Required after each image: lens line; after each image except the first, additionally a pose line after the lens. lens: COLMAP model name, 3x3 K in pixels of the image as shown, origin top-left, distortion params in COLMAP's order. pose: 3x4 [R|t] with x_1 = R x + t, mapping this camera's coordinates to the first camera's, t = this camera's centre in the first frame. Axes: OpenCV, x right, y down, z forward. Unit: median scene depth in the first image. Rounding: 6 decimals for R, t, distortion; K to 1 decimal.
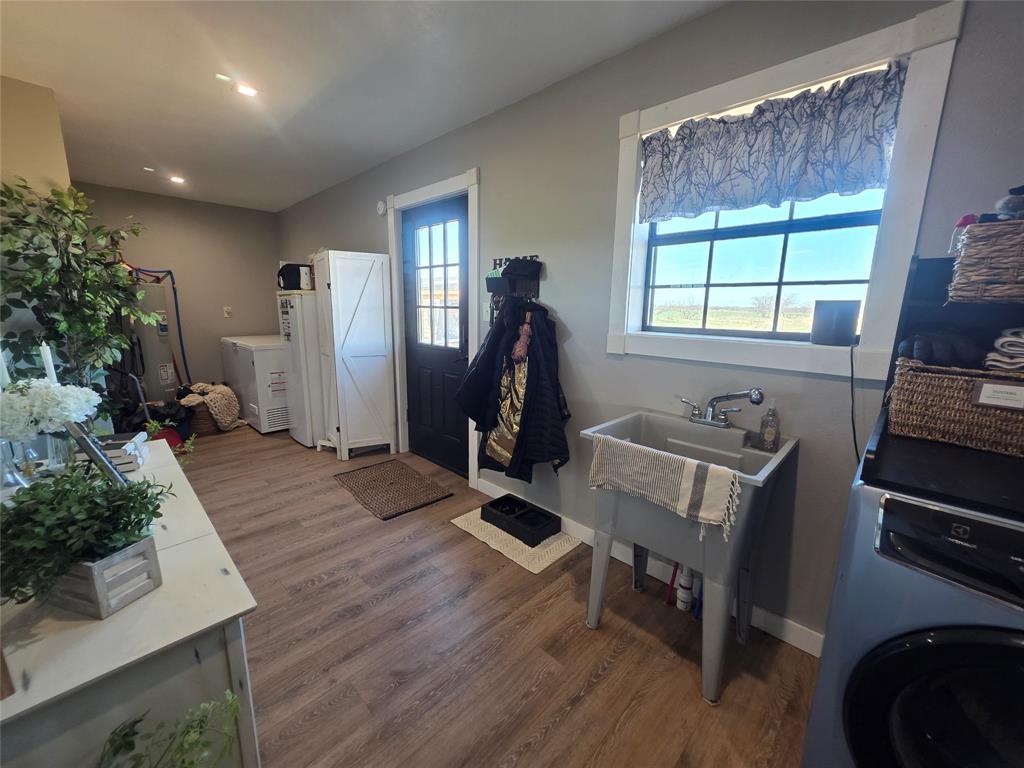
lens RADIAL K [[402.7, 0, 512.0], [0, 402.7, 384.0], [0, 0, 1]] dist [0.001086, 0.000151]
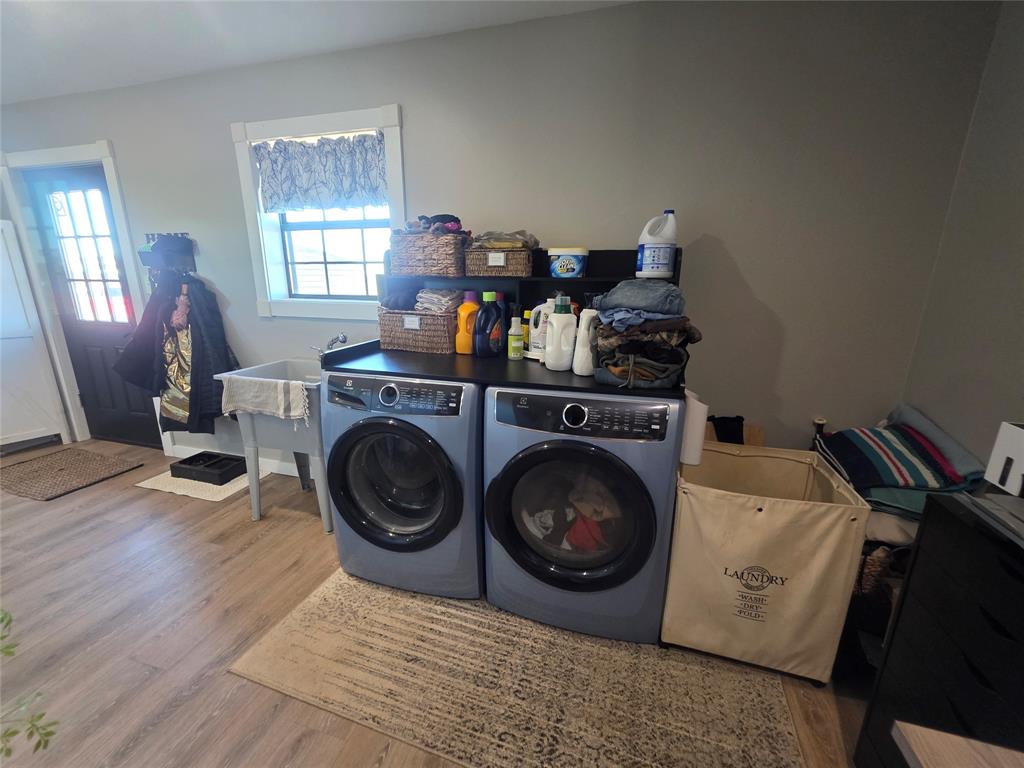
lens RADIAL K [[410.5, 0, 512.0], [0, 410.5, 384.0], [0, 0, 1]] dist [0.002071, 0.000581]
pose [[0.880149, -0.128604, 0.456946, 0.287983], [0.098034, 0.991095, 0.090107, 0.084147], [-0.464465, -0.034511, 0.884919, -0.455163]]
